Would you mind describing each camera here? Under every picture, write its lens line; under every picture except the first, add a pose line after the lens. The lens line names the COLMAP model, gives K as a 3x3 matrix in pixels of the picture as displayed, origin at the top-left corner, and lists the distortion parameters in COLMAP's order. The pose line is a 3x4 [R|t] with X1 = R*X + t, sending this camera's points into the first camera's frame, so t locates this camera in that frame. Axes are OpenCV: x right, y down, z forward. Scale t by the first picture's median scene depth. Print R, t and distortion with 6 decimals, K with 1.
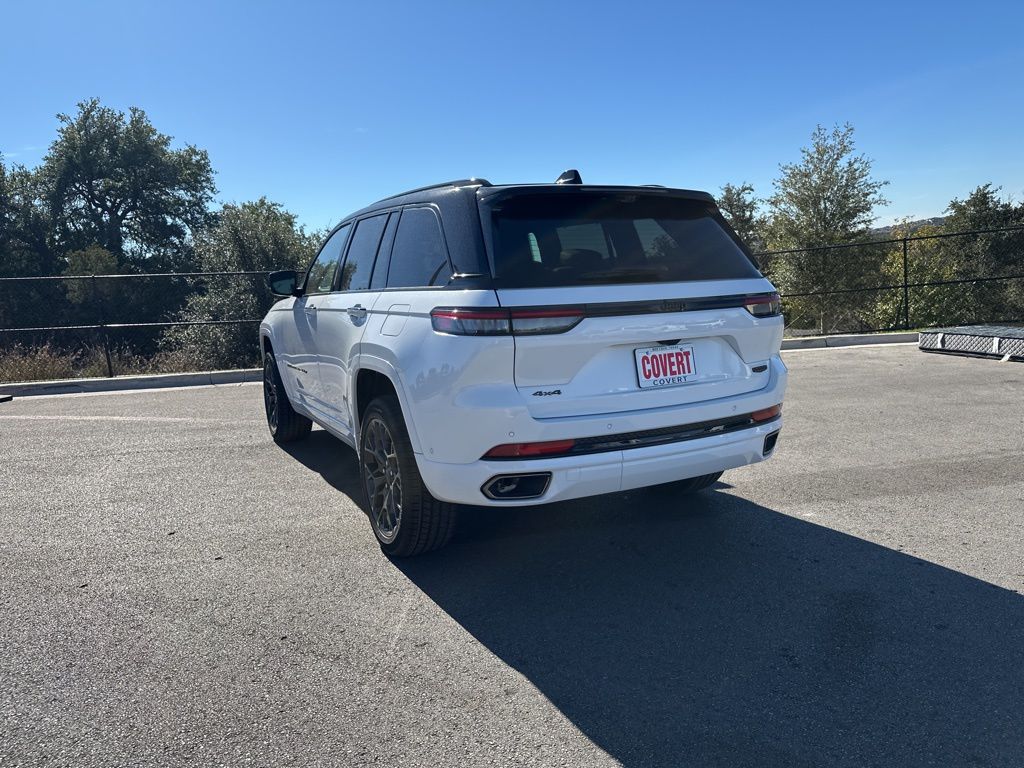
lens RADIAL K [[720.2, 0, 502.4], [0, 720.2, 375.5], [0, 0, 1]] dist [0.079588, -0.110658]
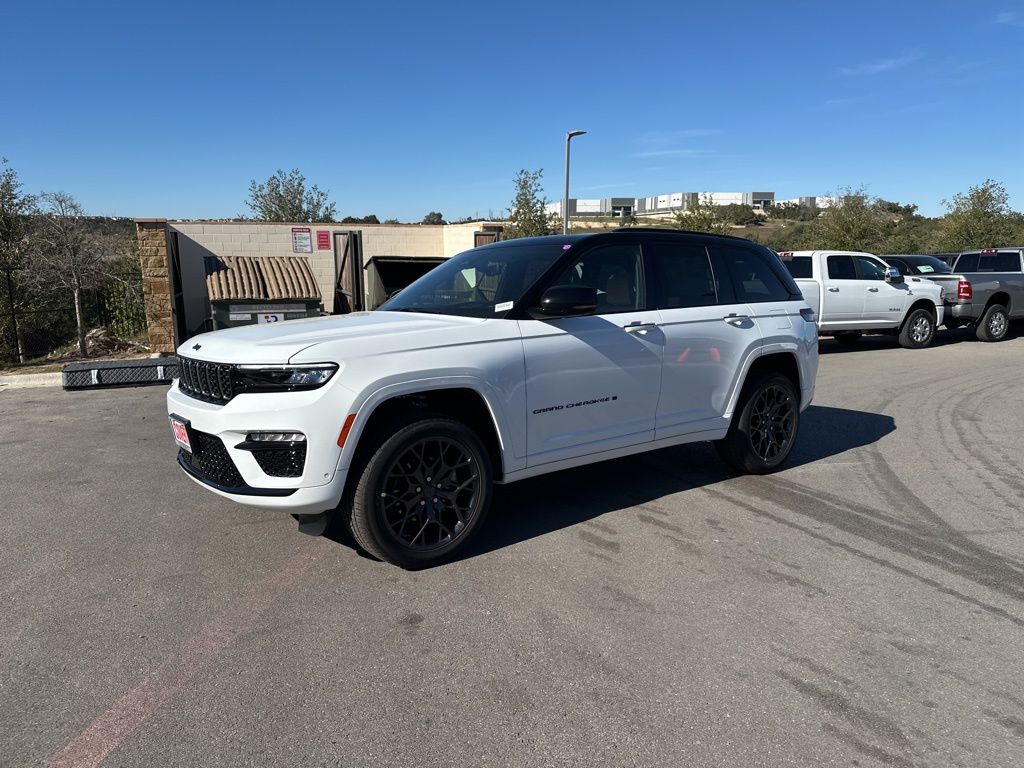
lens RADIAL K [[720.2, 0, 507.6], [0, 720.2, 391.1], [0, 0, 1]] dist [0.079588, -0.110658]
pose [[-0.175763, -0.097394, 0.979603, -1.804538], [0.150380, 0.980759, 0.124491, -0.233507], [-0.972879, 0.169194, -0.157735, 2.040240]]
